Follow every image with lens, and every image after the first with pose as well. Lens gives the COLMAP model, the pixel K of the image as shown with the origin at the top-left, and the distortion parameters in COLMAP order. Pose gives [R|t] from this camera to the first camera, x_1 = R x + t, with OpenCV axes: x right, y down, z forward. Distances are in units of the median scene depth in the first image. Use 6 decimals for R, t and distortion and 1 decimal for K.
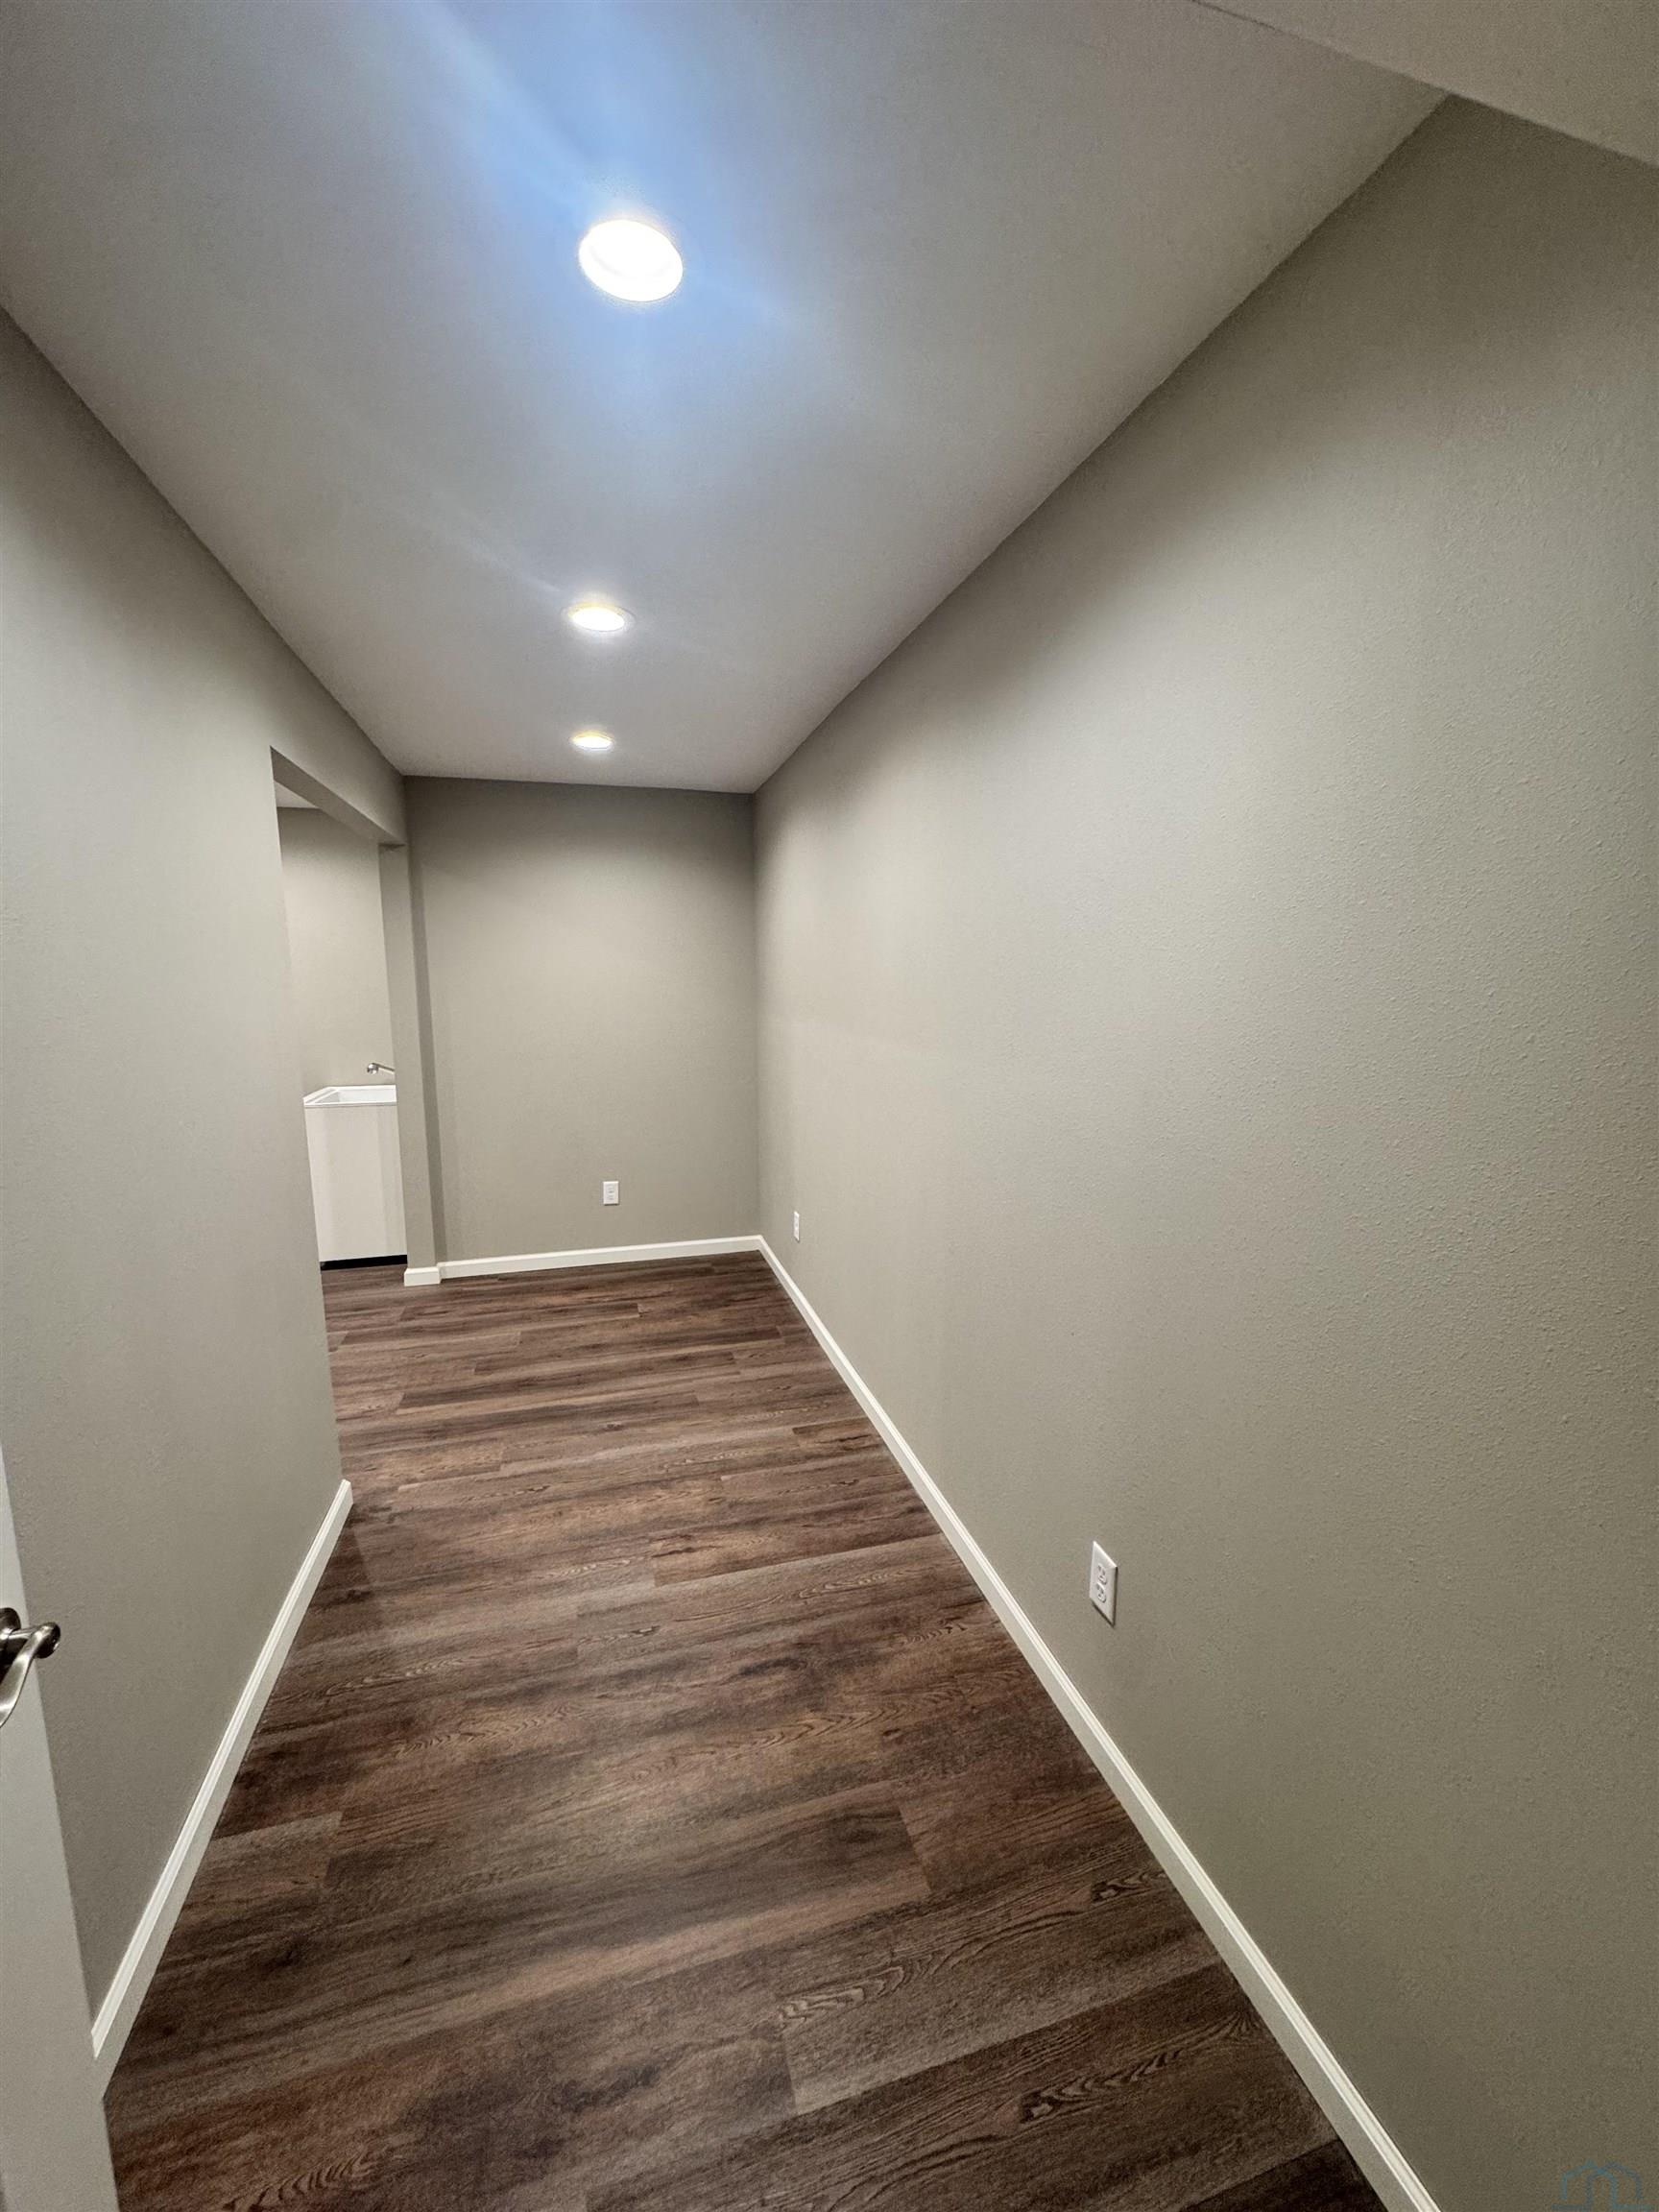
lens RADIAL K [[879.2, 0, 829.5], [0, 879.2, 1106.0], [0, 0, 1]] dist [-0.014176, 0.000006]
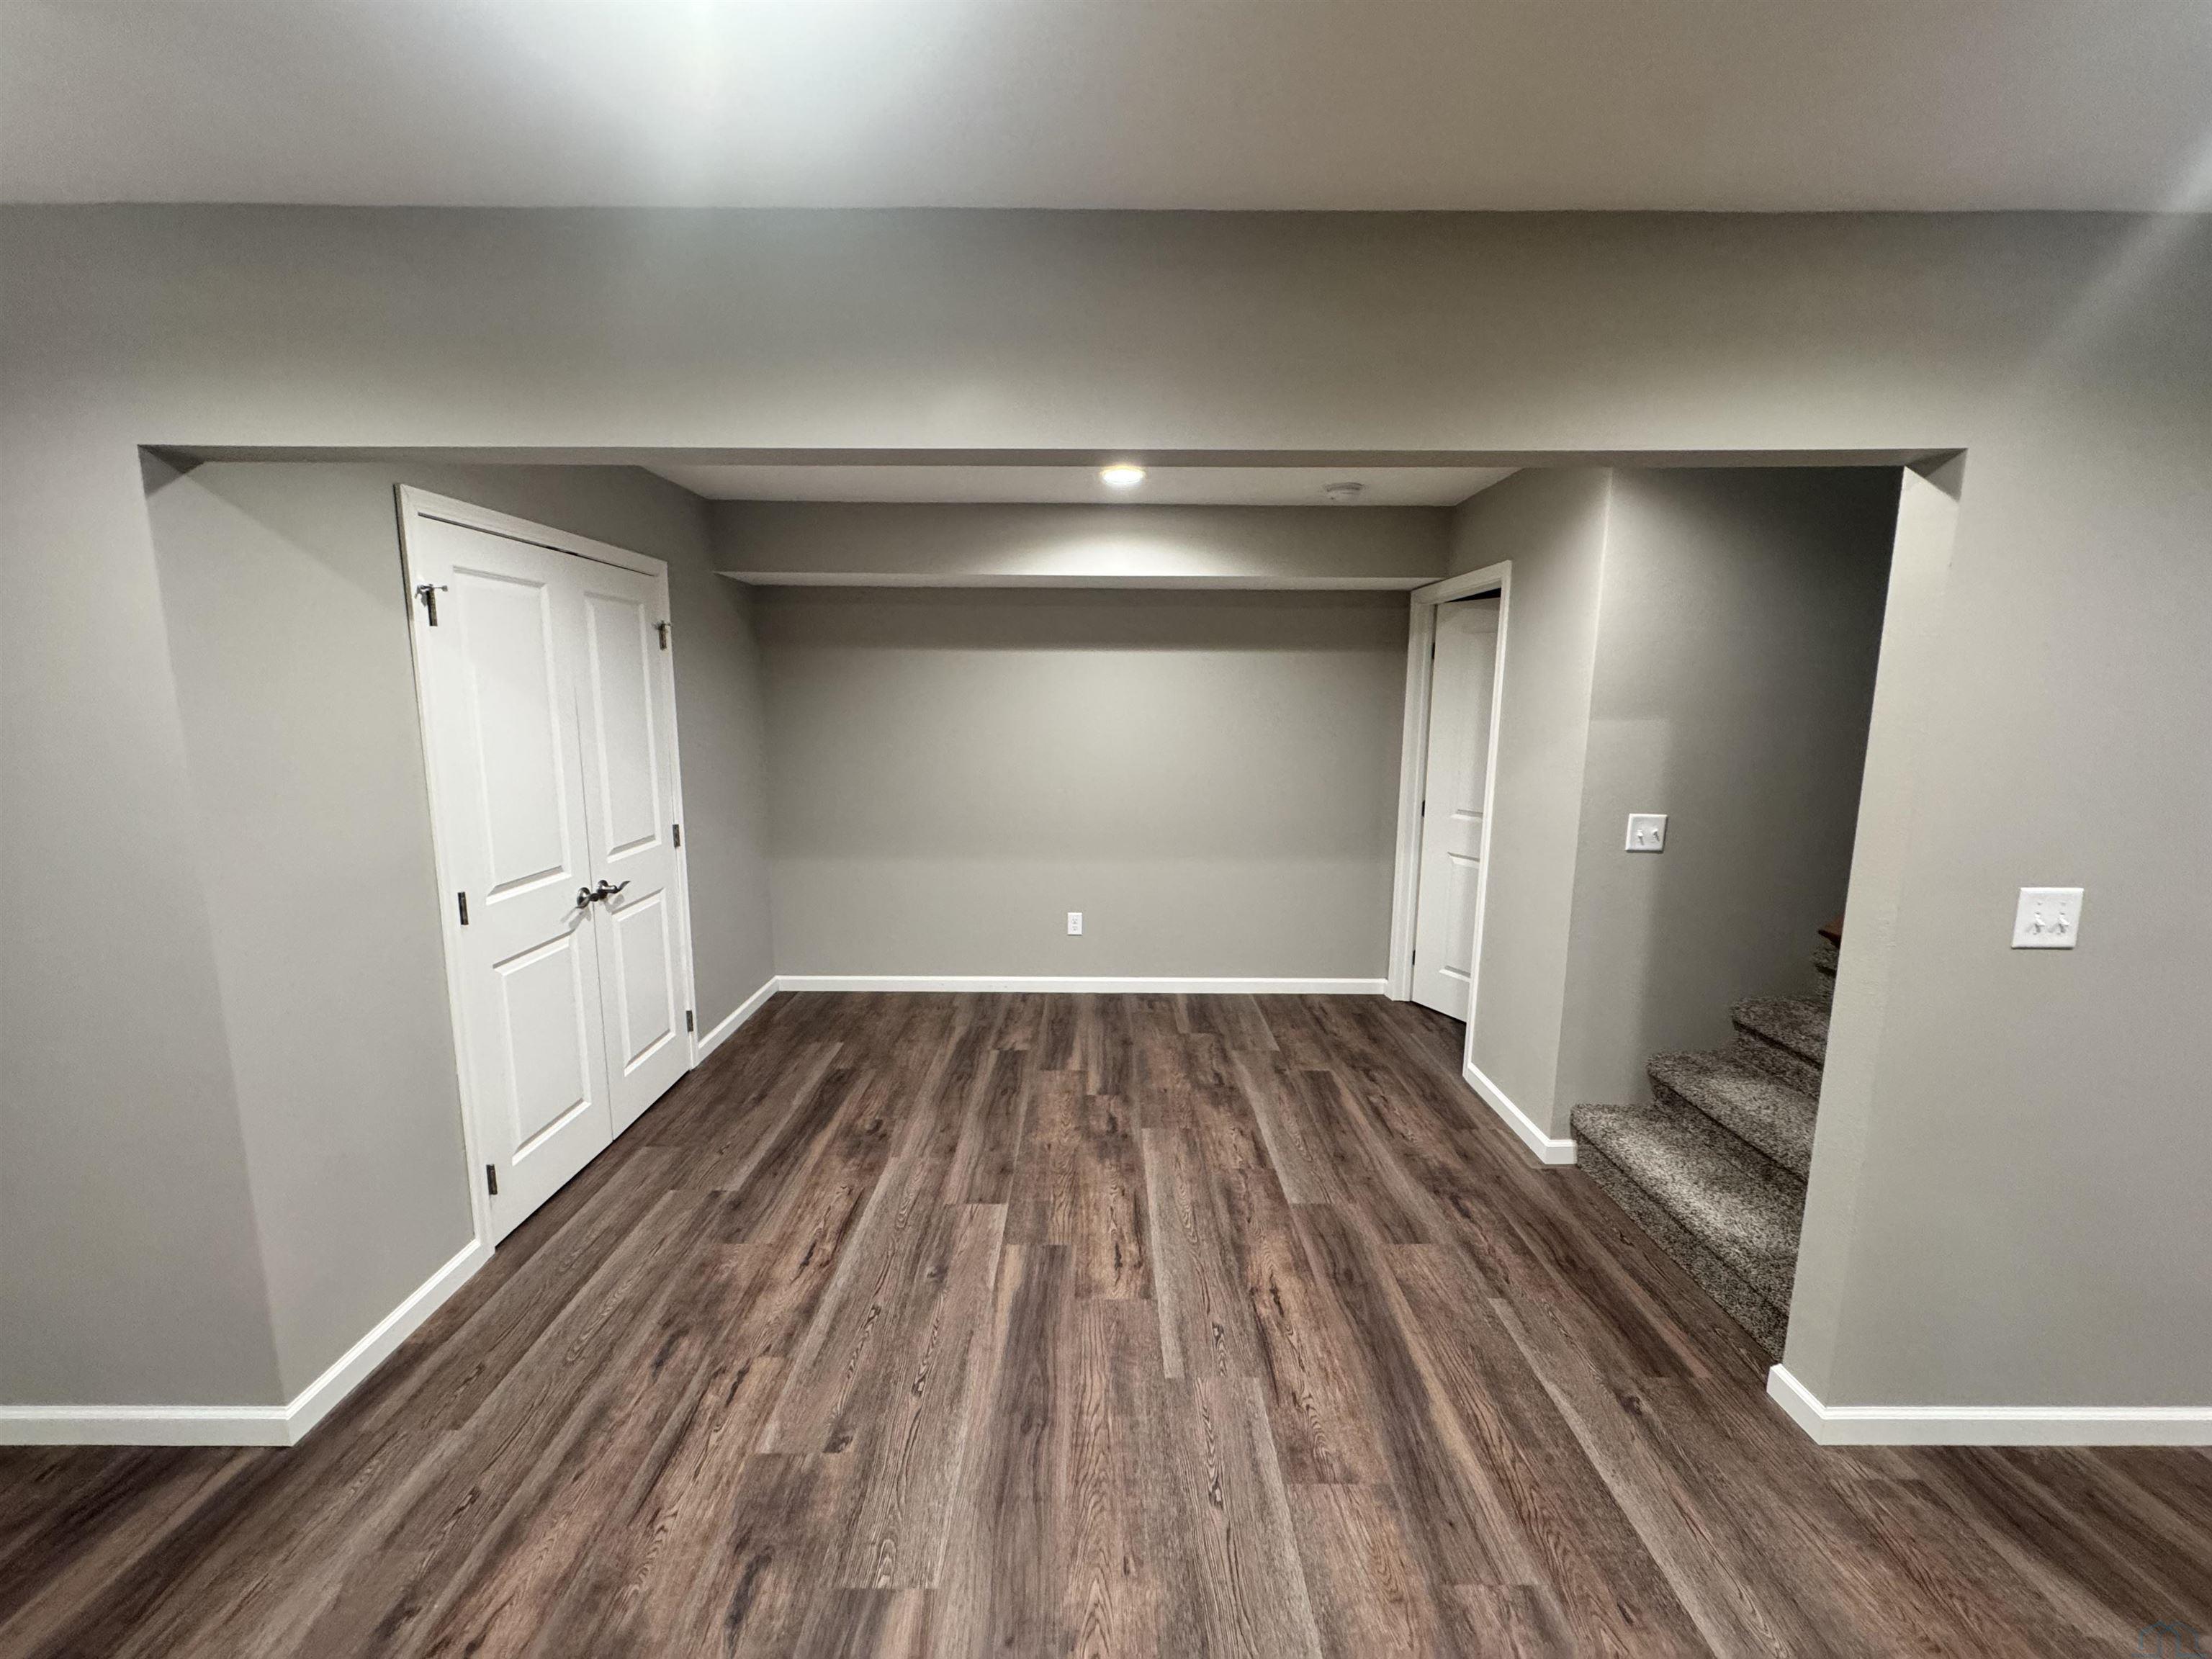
lens RADIAL K [[882.3, 0, 1106.0], [0, 882.3, 829.5], [0, 0, 1]] dist [-0.001878, -0.000089]
pose [[0.277021, -0.148257, 0.949357, -1.005400], [0.148635, 0.982744, 0.110099, -0.129554], [-0.949298, 0.110608, 0.294277, 0.586223]]
